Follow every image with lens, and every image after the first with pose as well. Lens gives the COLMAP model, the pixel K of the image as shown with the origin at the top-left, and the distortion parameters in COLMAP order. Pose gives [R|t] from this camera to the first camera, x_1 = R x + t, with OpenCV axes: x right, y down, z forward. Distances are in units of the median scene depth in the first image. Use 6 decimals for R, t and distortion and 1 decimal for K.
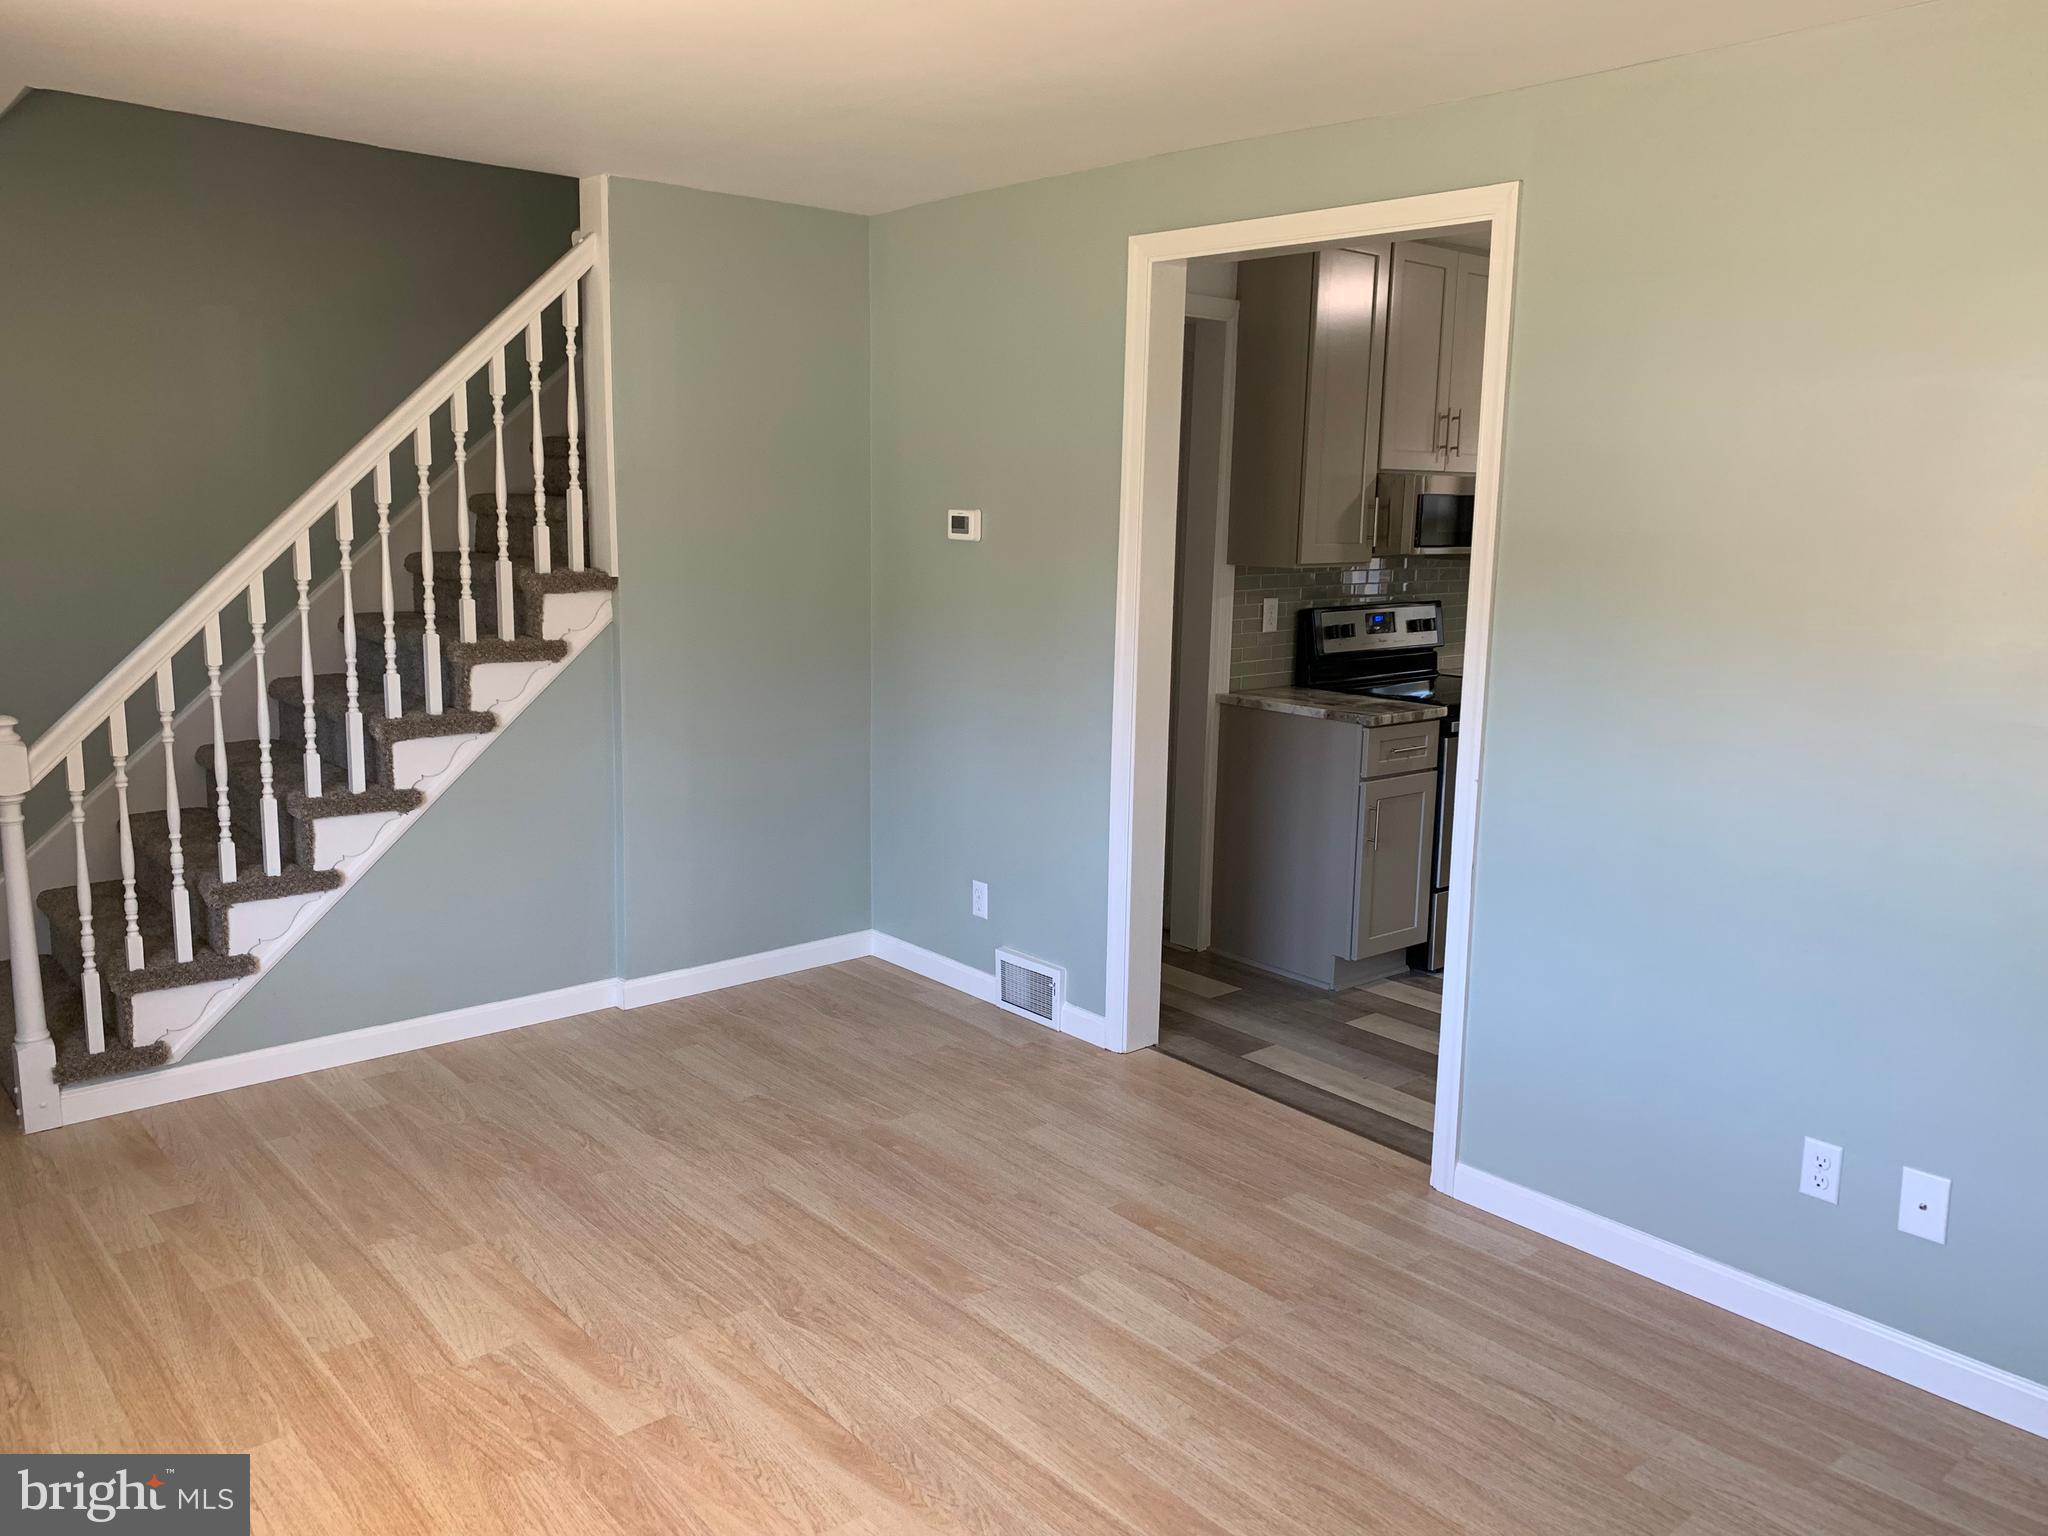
lens RADIAL K [[1572.6, 0, 1024.3], [0, 1572.6, 767.8], [0, 0, 1]] dist [-0.002038, -0.000782]
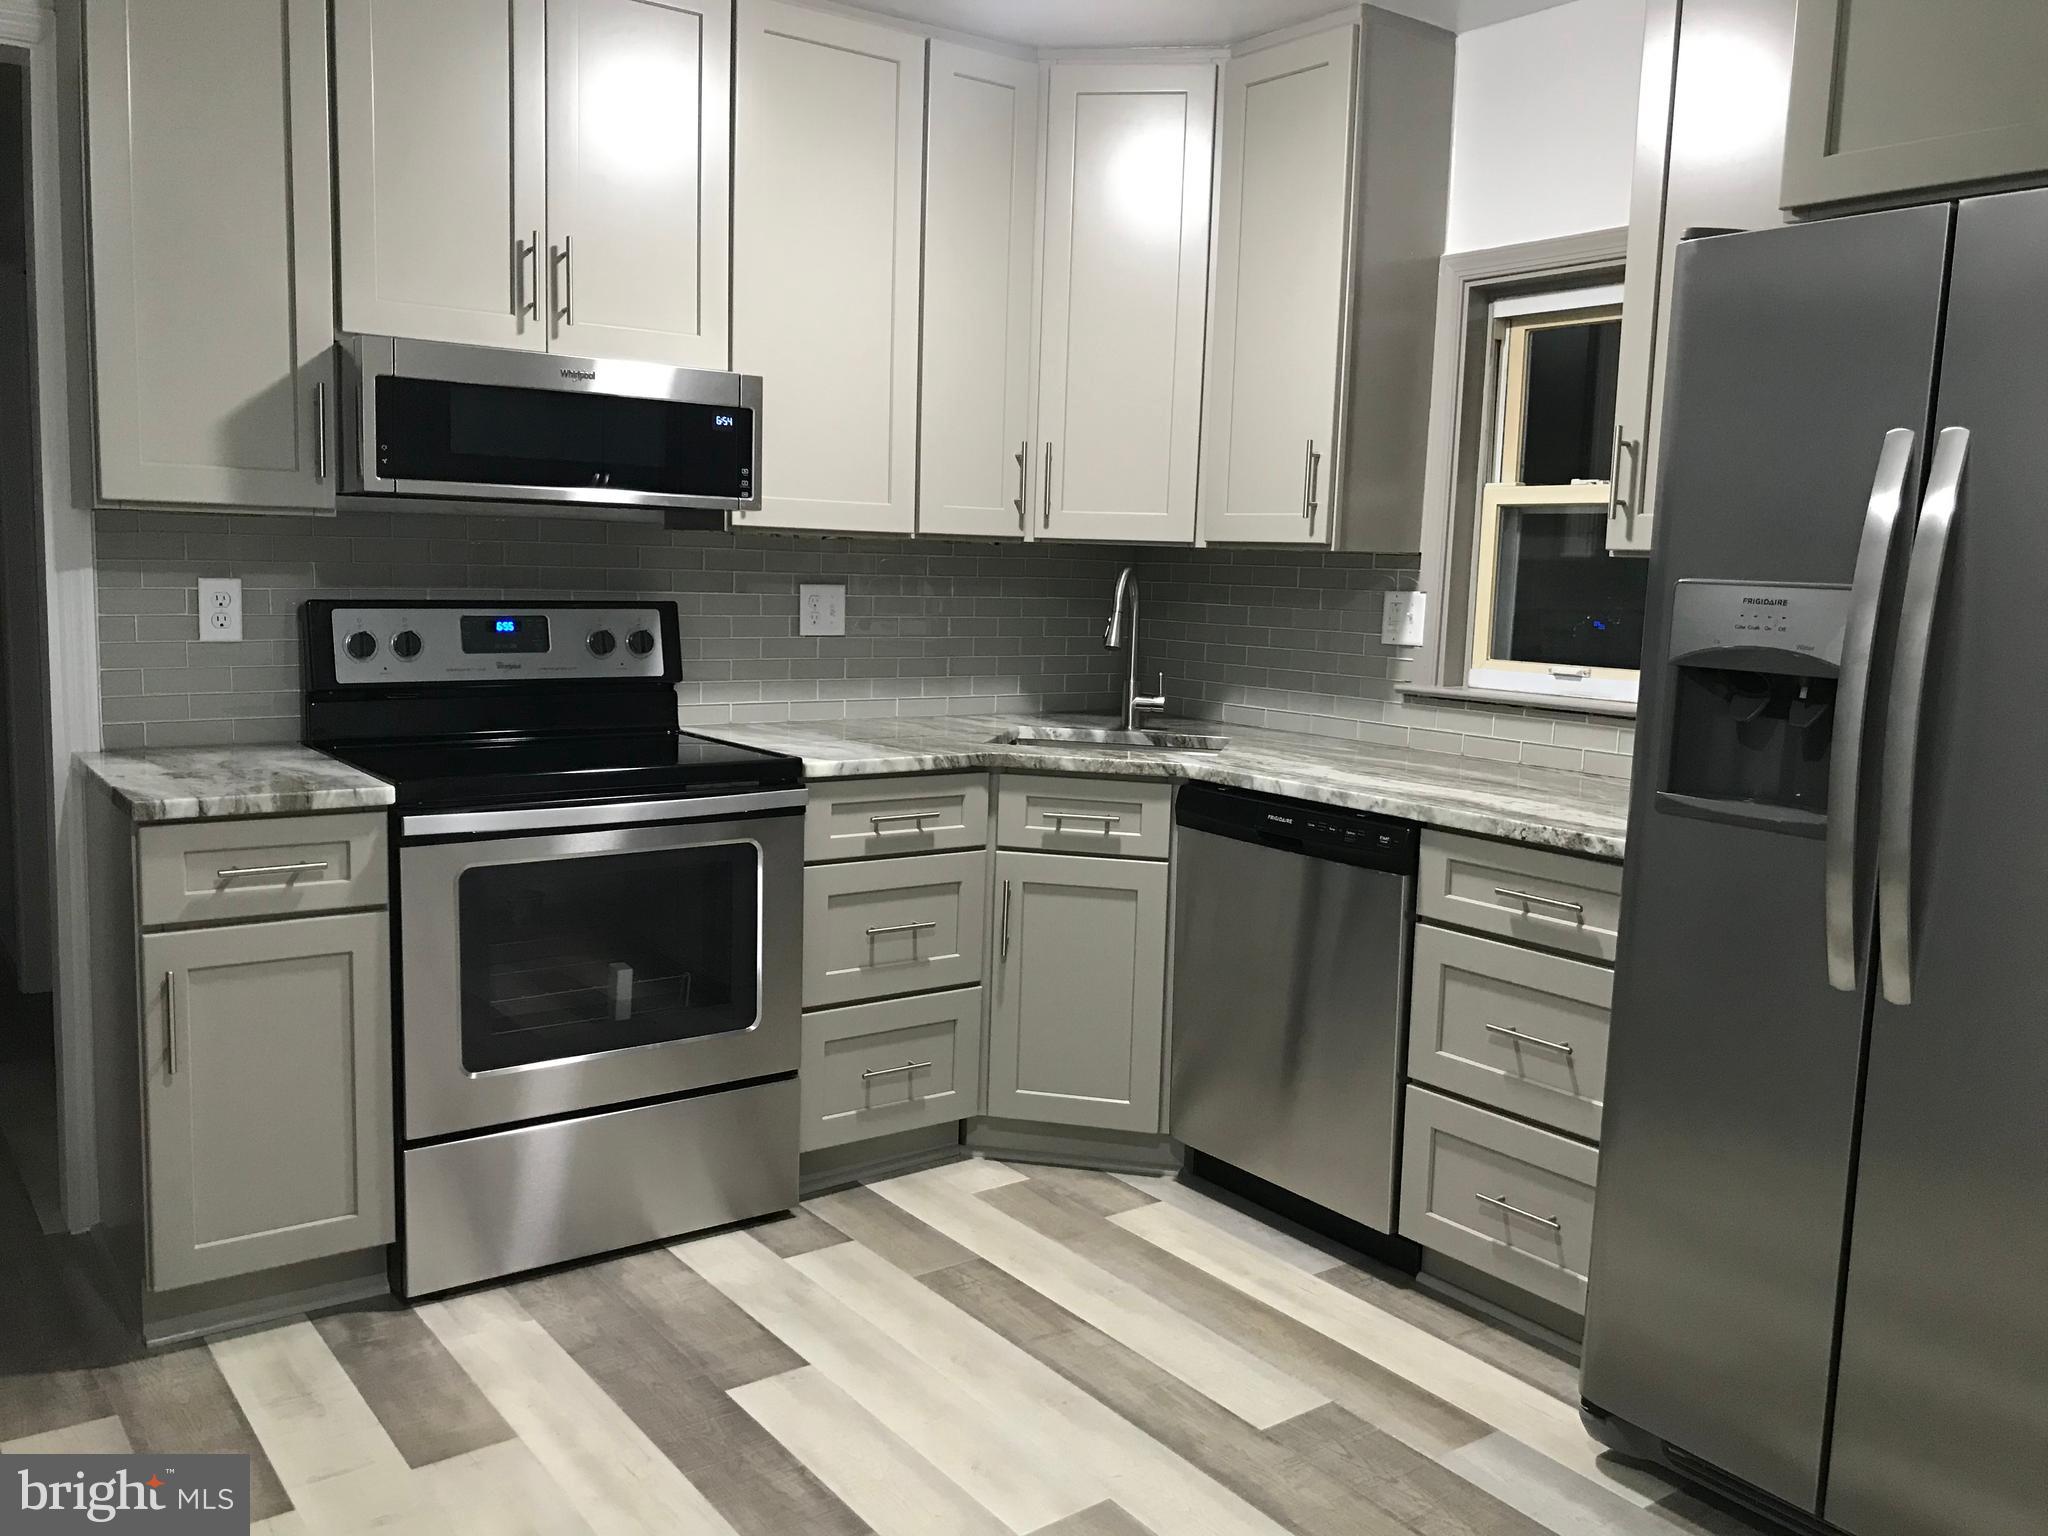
lens RADIAL K [[1669.1, 0, 1023.2], [0, 1669.1, 765.1], [0, 0, 1]] dist [0.011493, 0.003089]
pose [[0.997392, 0.021990, -0.068743, 0.473639], [-0.025363, 0.998497, -0.048581, -0.022674], [0.067571, 0.050198, 0.996451, 0.443740]]
